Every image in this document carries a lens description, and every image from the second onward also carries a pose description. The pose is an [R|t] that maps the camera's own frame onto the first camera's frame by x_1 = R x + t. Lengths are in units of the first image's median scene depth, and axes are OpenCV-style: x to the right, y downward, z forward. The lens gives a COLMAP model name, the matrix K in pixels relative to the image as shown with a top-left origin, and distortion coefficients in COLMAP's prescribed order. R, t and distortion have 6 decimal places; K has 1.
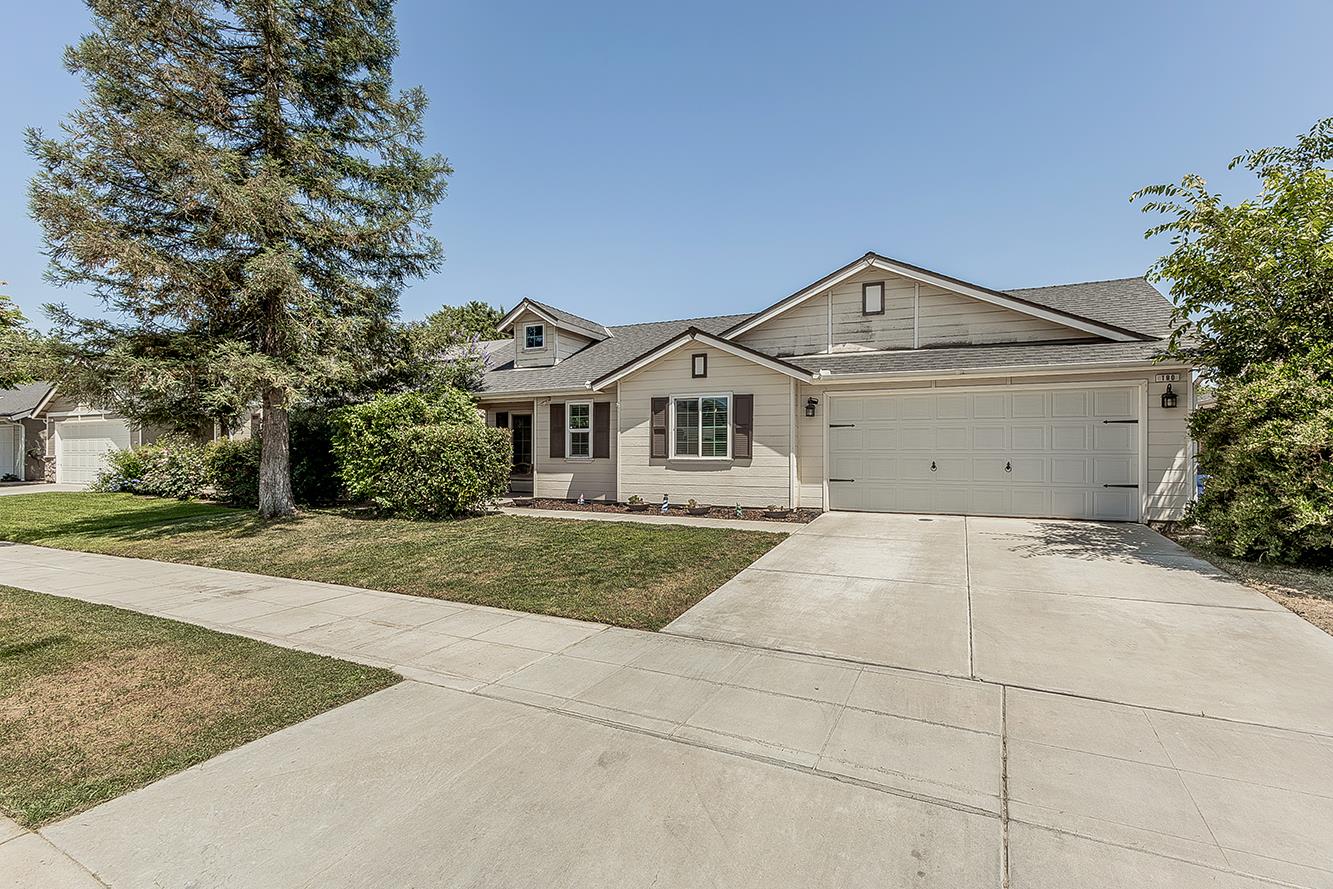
lens RADIAL K [[588.6, 0, 709.4], [0, 588.6, 446.7], [0, 0, 1]] dist [-0.002554, 0.001271]
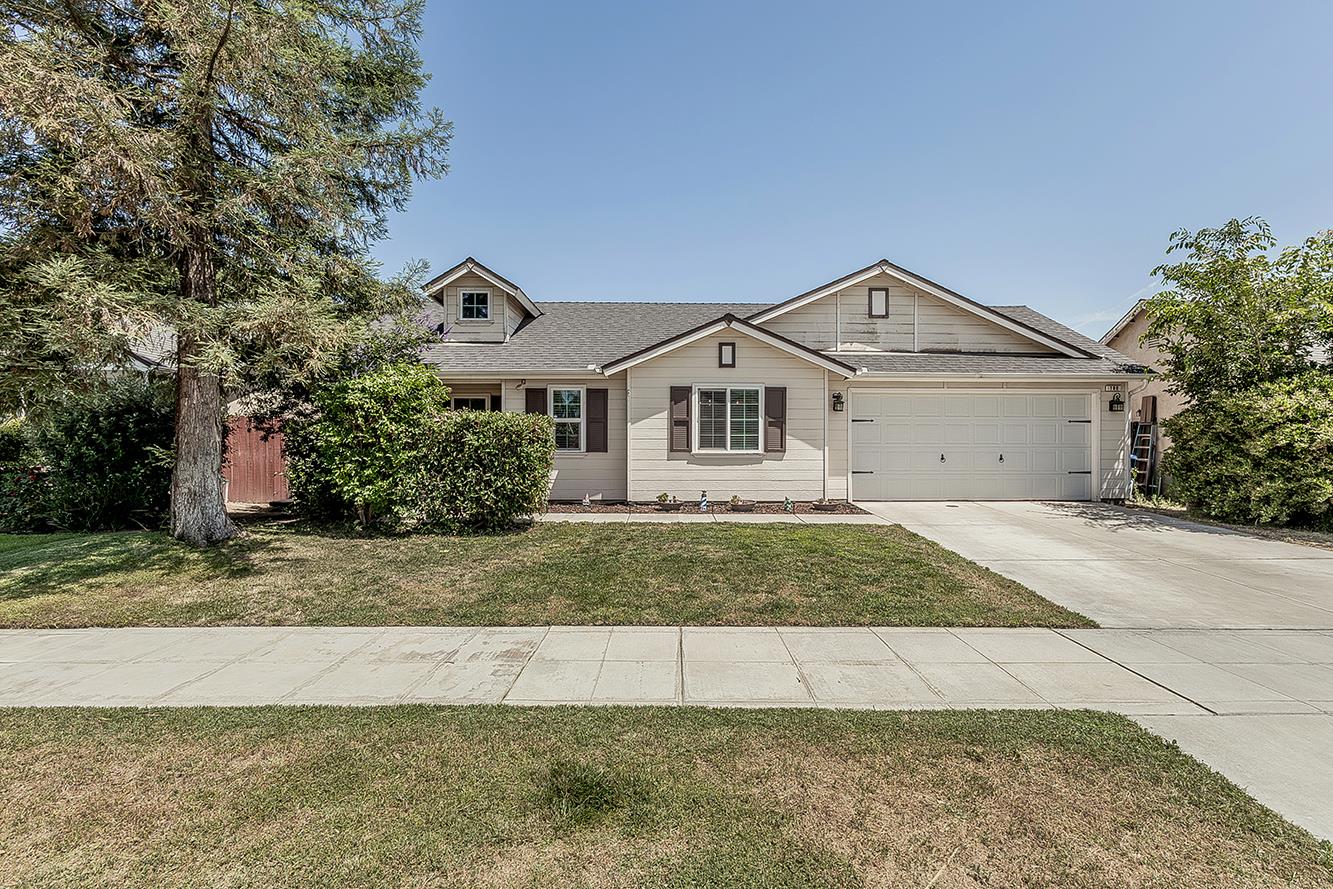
lens RADIAL K [[588.6, 0, 669.3], [0, 588.6, 442.9], [0, 0, 1]] dist [-0.002554, 0.001271]
pose [[0.913040, 0.001918, 0.407866, -0.500891], [-0.004822, 0.999970, 0.006091, -0.000218], [-0.407842, -0.007528, 0.913022, 0.169885]]
